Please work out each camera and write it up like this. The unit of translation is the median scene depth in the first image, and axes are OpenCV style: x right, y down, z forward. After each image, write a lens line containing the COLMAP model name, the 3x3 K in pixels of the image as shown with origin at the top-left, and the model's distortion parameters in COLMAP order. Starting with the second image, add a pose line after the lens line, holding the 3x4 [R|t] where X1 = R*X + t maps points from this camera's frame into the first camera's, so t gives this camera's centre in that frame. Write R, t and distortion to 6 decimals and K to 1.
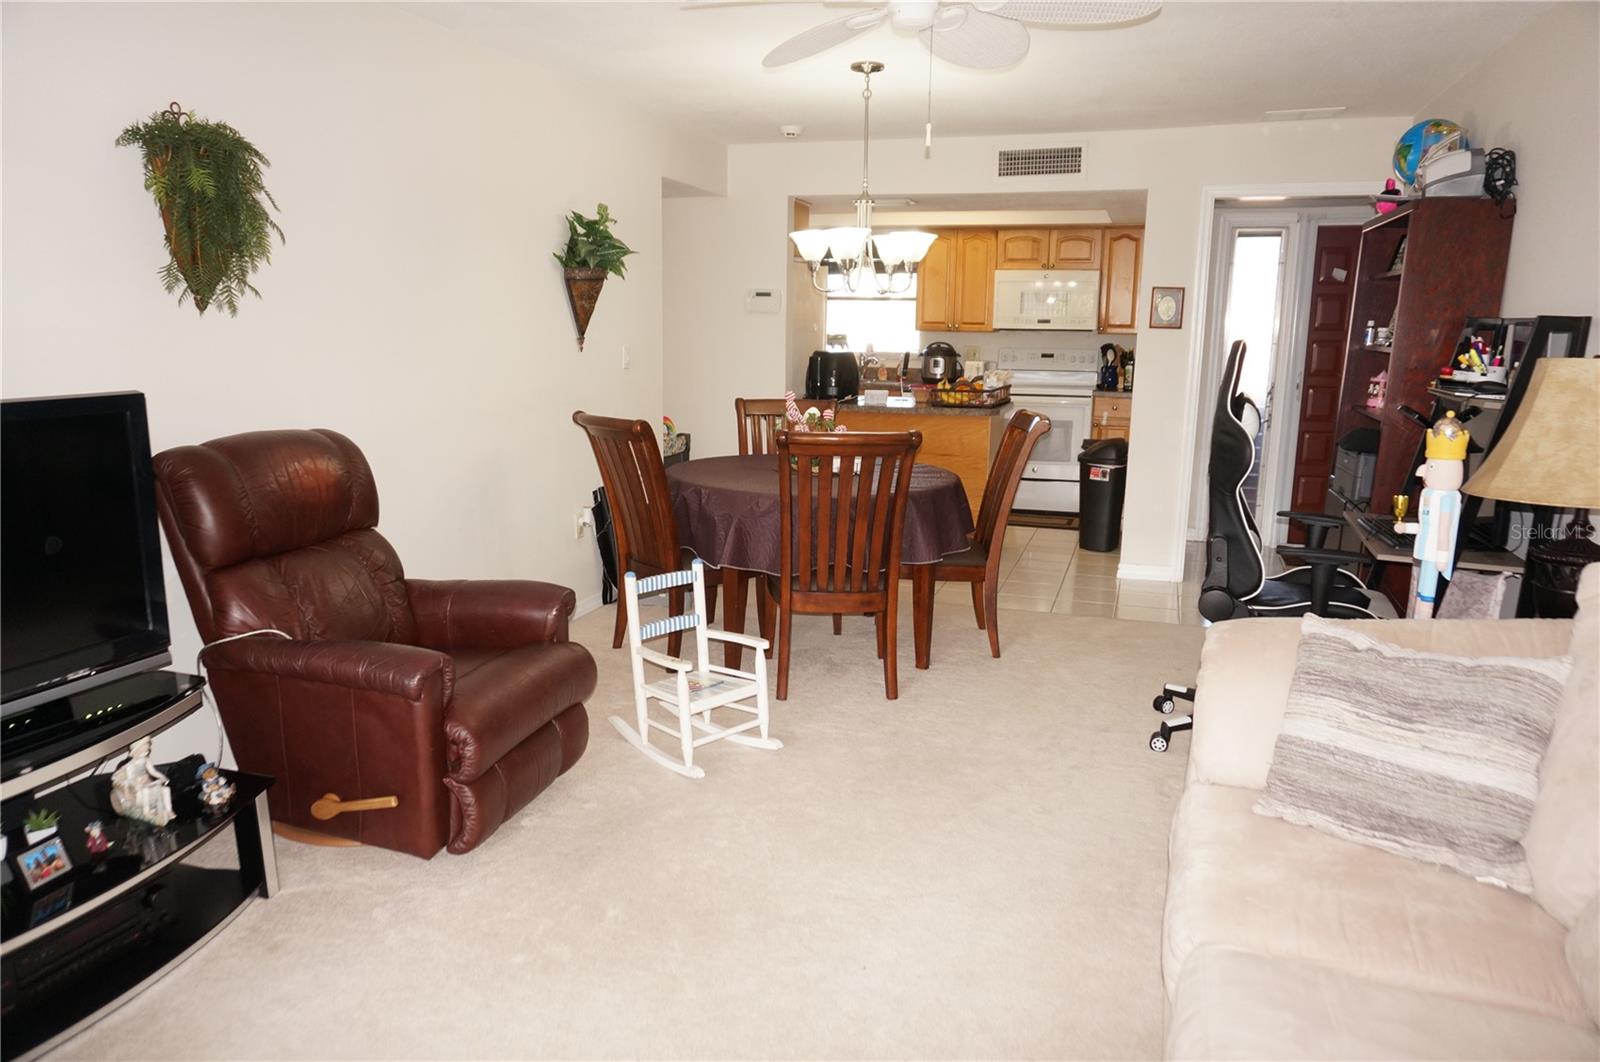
lens RADIAL K [[1064.1, 0, 790.3], [0, 1064.1, 543.1], [0, 0, 1]] dist [-0.050856, 0.034624]
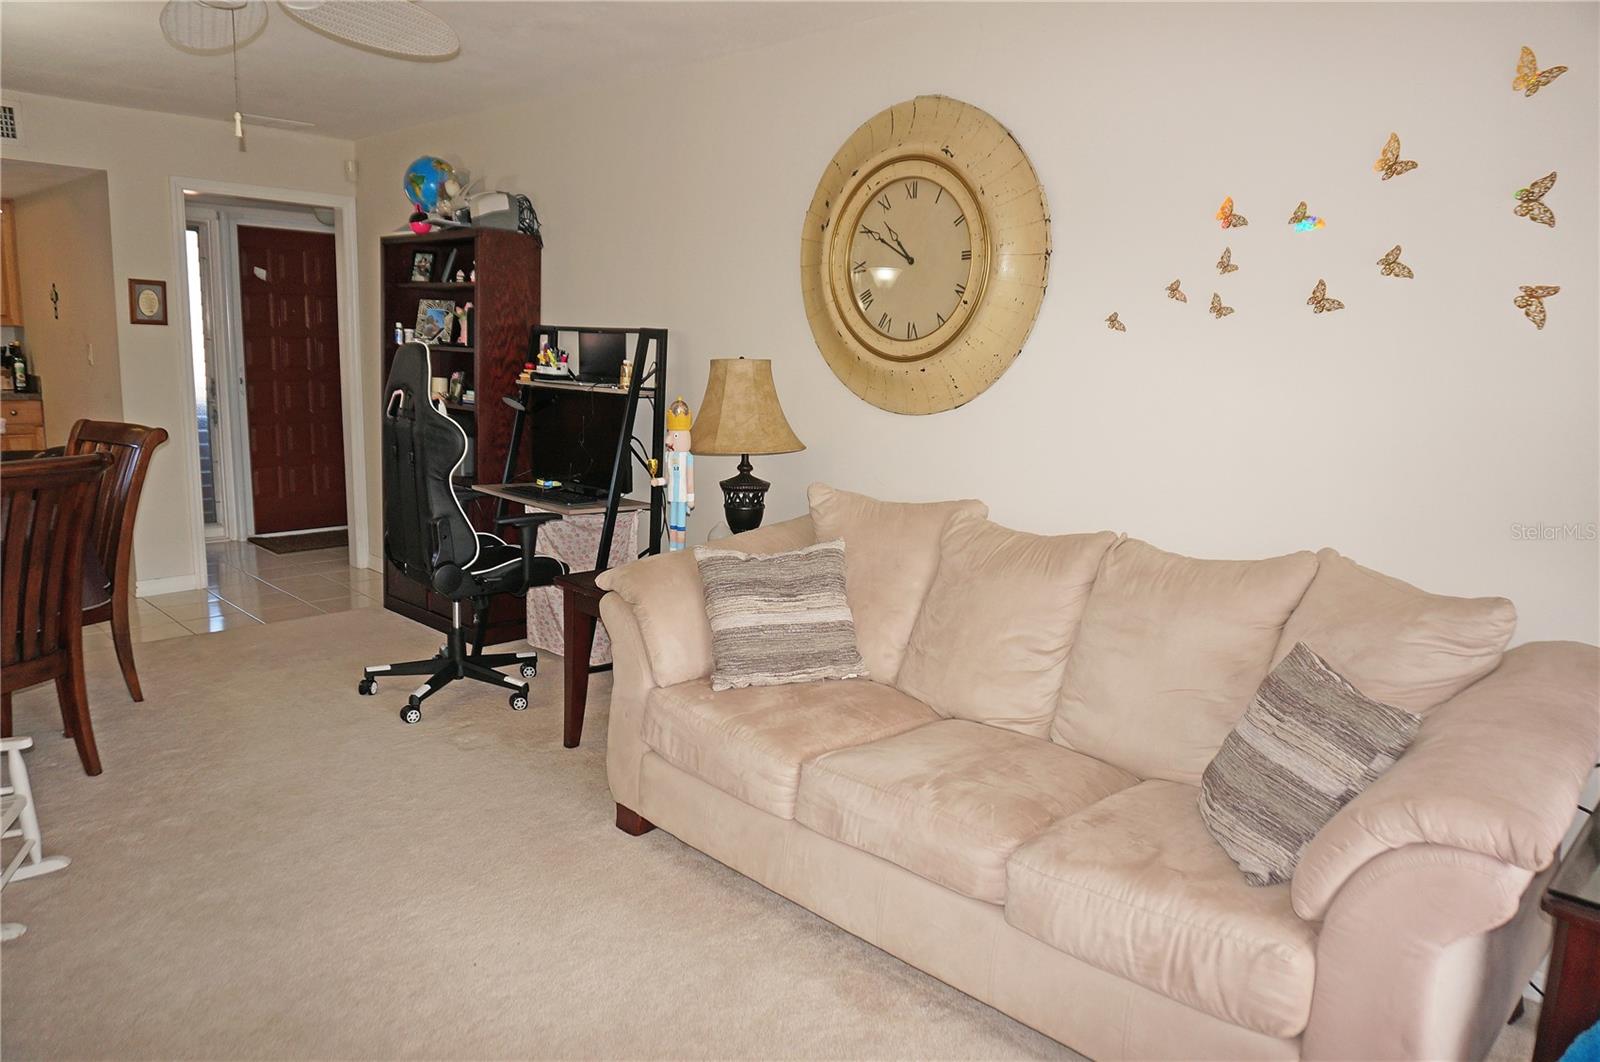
lens RADIAL K [[1064.1, 0, 796.0], [0, 1064.1, 540.4], [0, 0, 1]] dist [-0.050856, 0.034624]
pose [[0.419927, -0.159951, 0.893351, -0.269913], [0.152000, 0.982838, 0.104525, -0.025445], [-0.894739, 0.091896, 0.437033, 0.100522]]
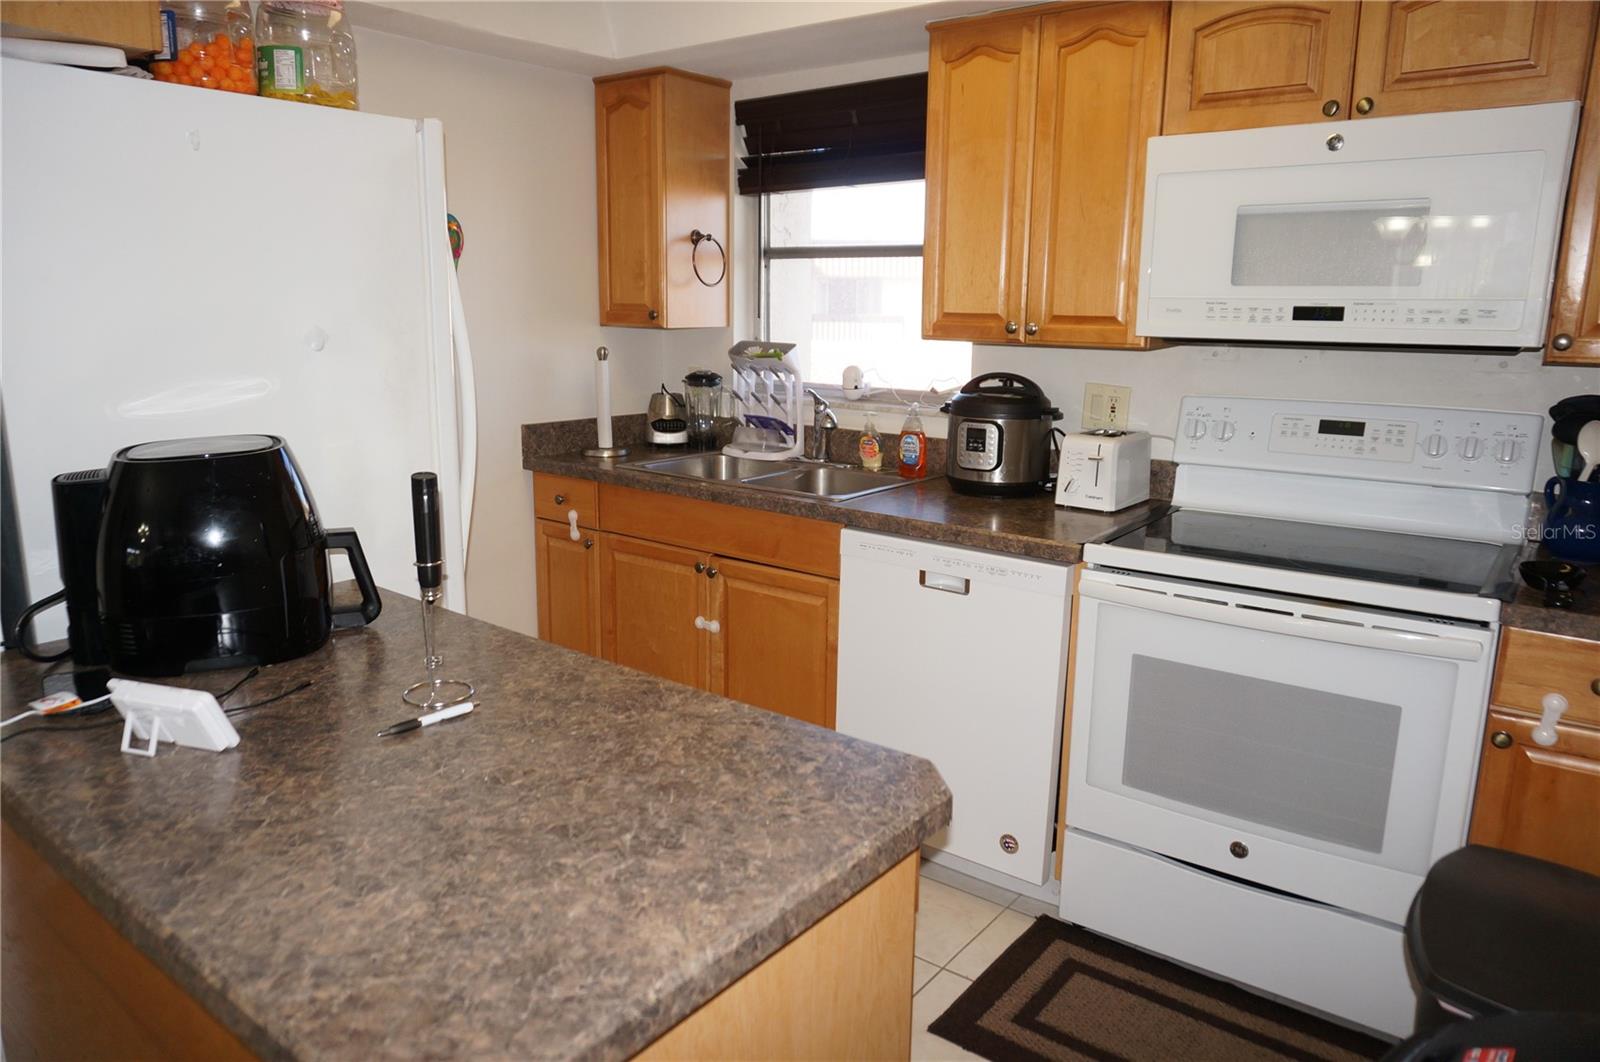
lens RADIAL K [[1064.1, 0, 792.5], [0, 1064.1, 543.5], [0, 0, 1]] dist [-0.050856, 0.034624]
pose [[0.946099, 0.065962, -0.317091, 0.281916], [-0.060463, 0.997801, 0.027161, -0.209446], [0.318185, -0.006525, 0.948006, 0.980715]]
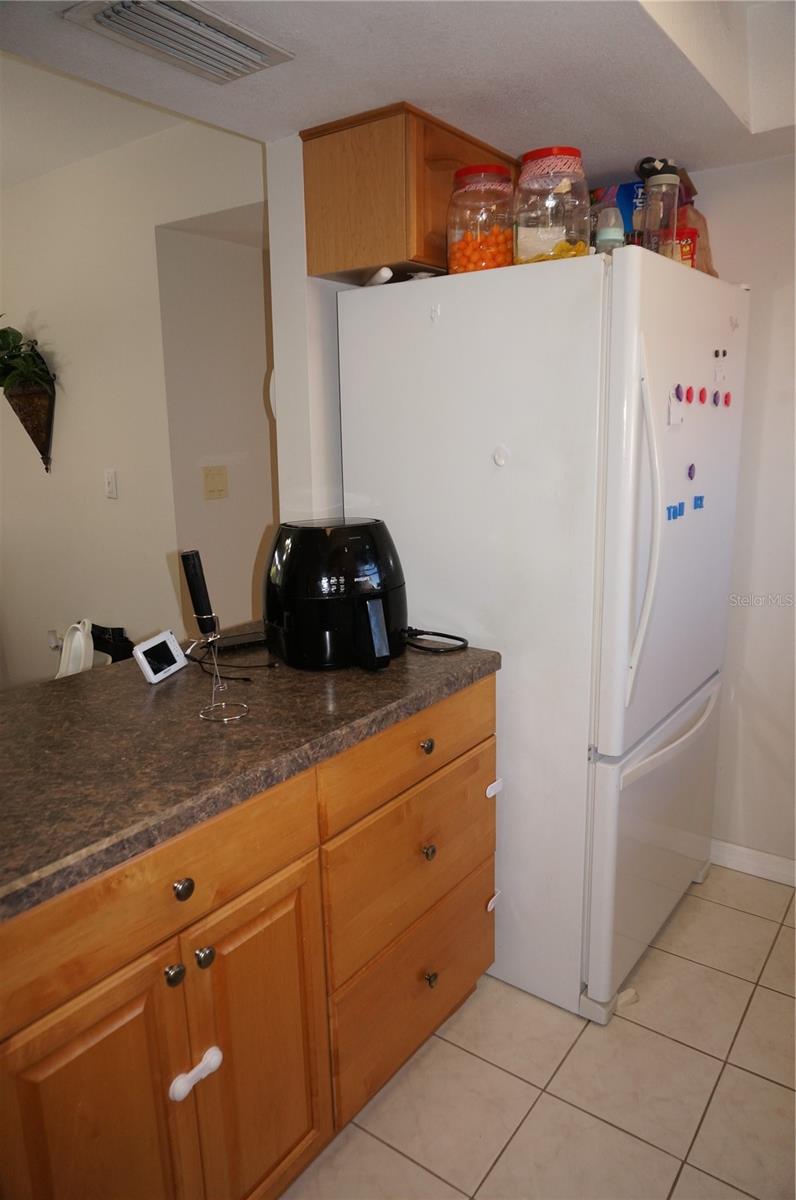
lens RADIAL K [[798.1, 0, 394.6], [0, 798.1, 603.3], [0, 0, 1]] dist [-0.050856, 0.034624]
pose [[-0.298228, 0.193220, -0.934733, 0.348330], [-0.182243, 0.949754, 0.254470, -0.274700], [0.936935, 0.246238, -0.248030, 1.309041]]
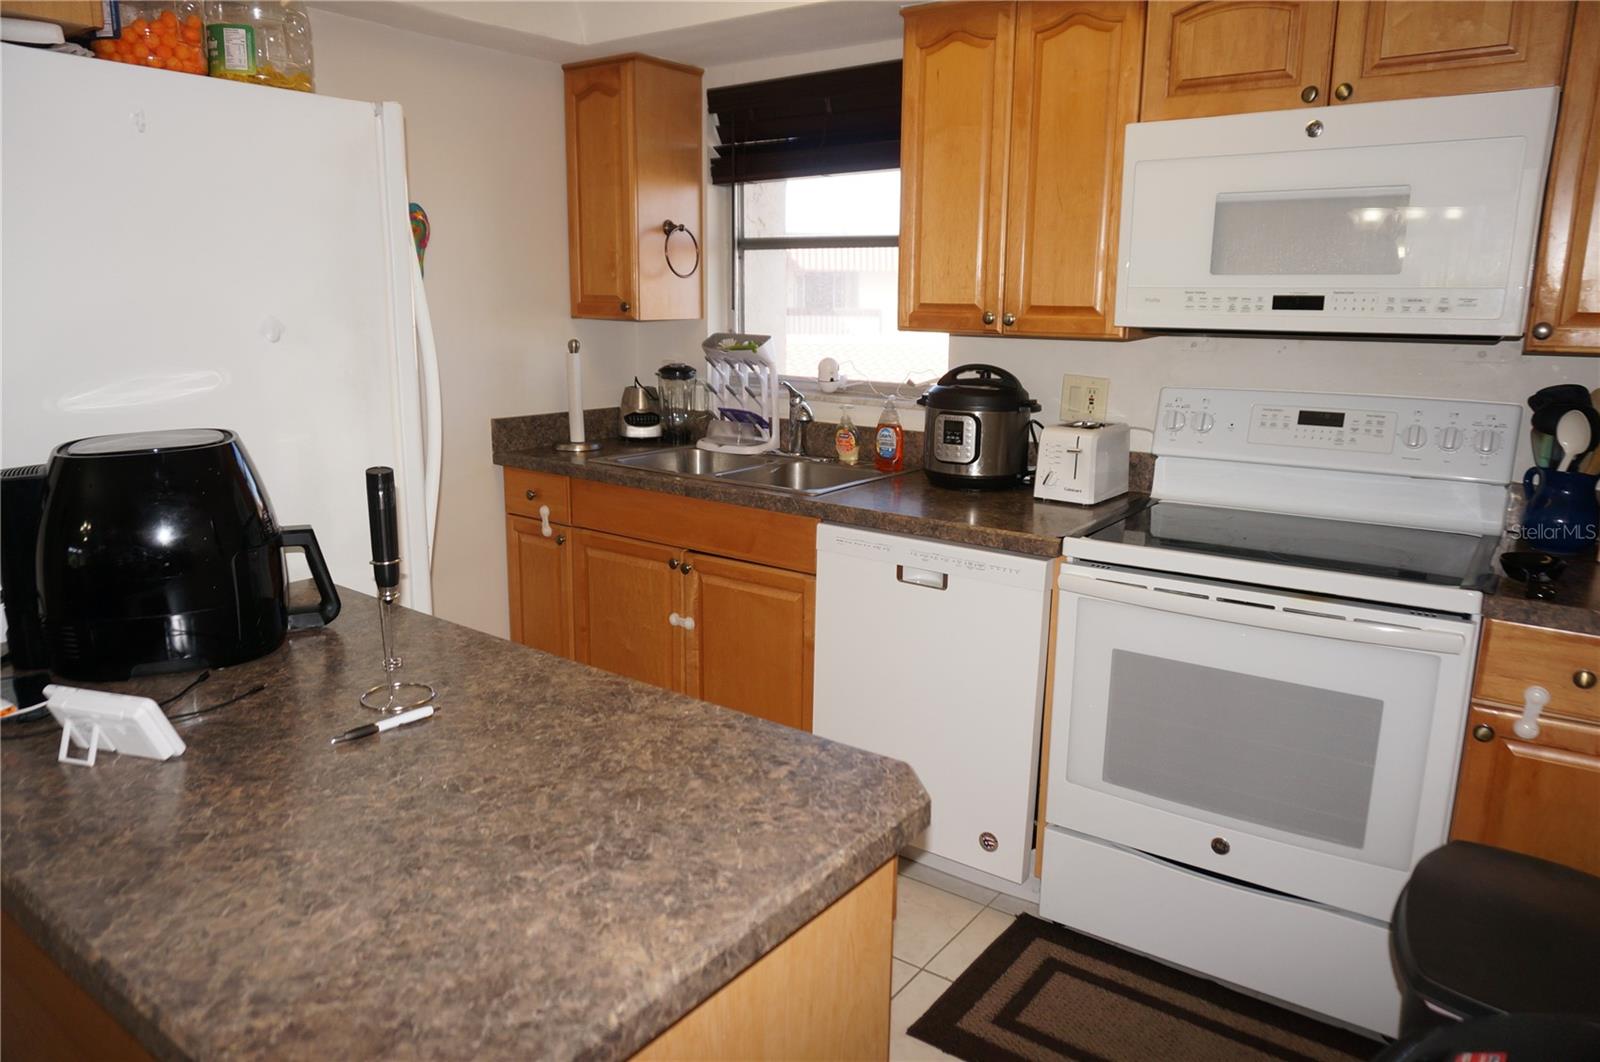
lens RADIAL K [[1064.1, 0, 795.0], [0, 1064.1, 543.7], [0, 0, 1]] dist [-0.050856, 0.034624]
pose [[0.953457, 0.062041, -0.295078, 0.280635], [-0.055359, 0.997987, 0.030954, -0.209401], [0.296405, -0.013178, 0.954972, 0.989032]]
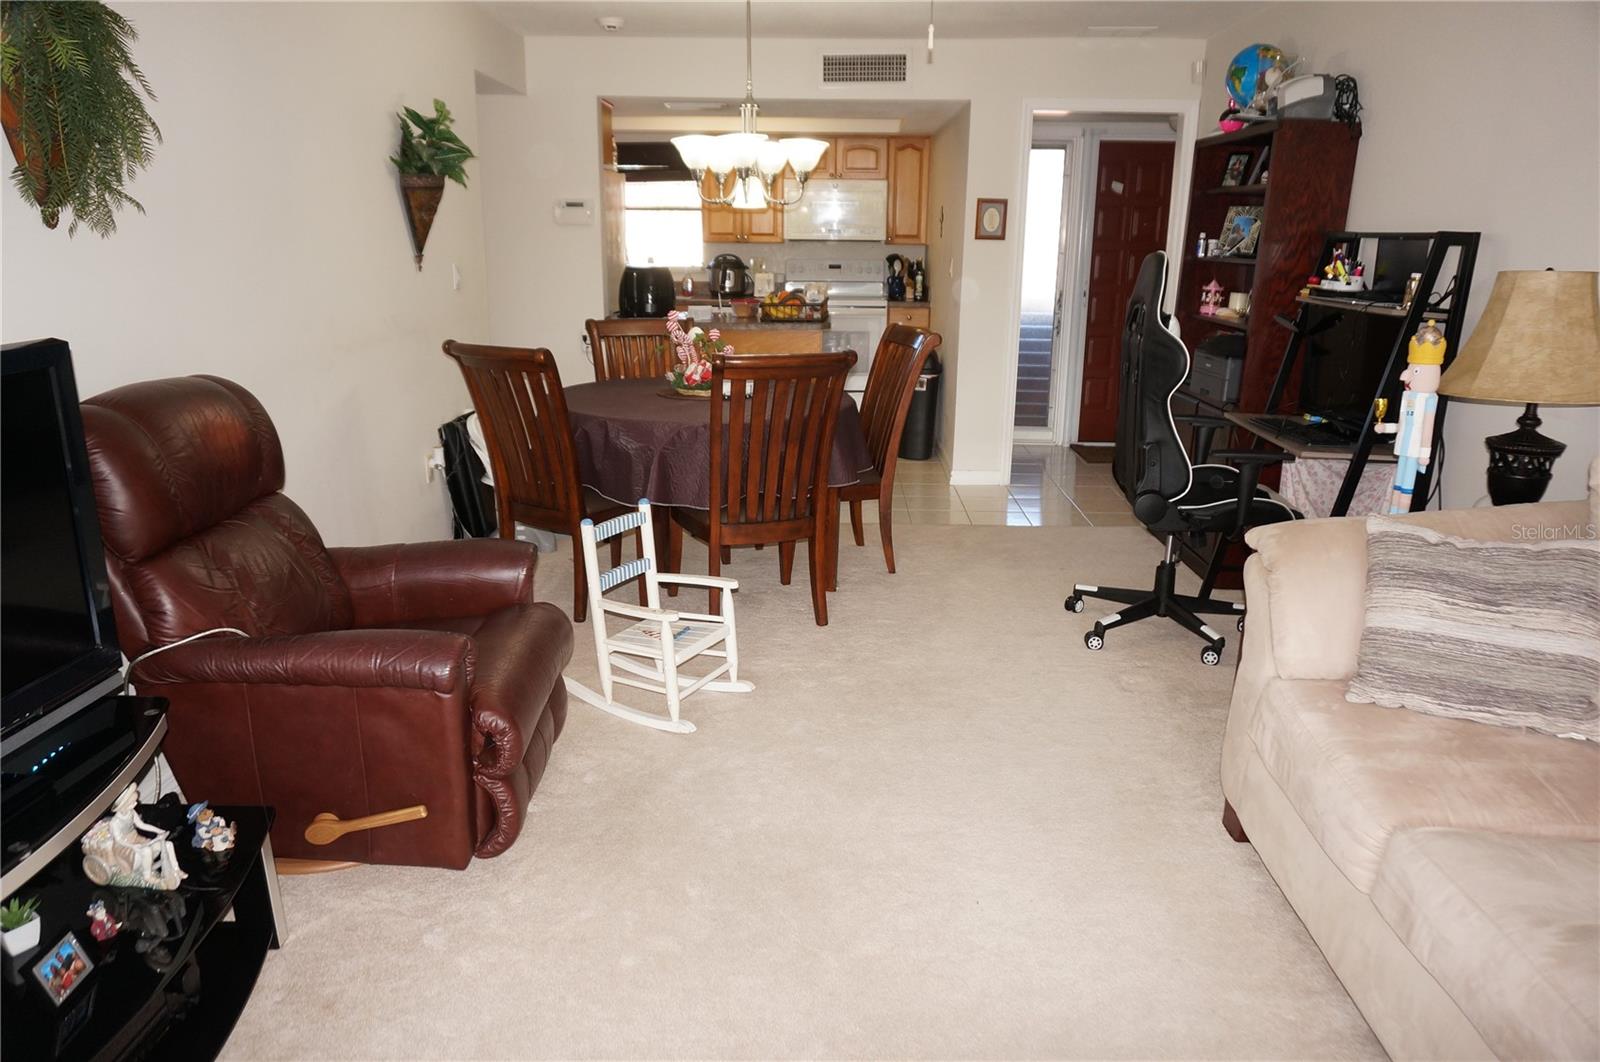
lens RADIAL K [[1064.1, 0, 794.0], [0, 1064.1, 540.5], [0, 0, 1]] dist [-0.050856, 0.034624]
pose [[0.955670, -0.083248, 0.282427, -0.145233], [0.060825, 0.994326, 0.087270, -0.013718], [-0.288089, -0.066222, 0.955311, 0.051855]]
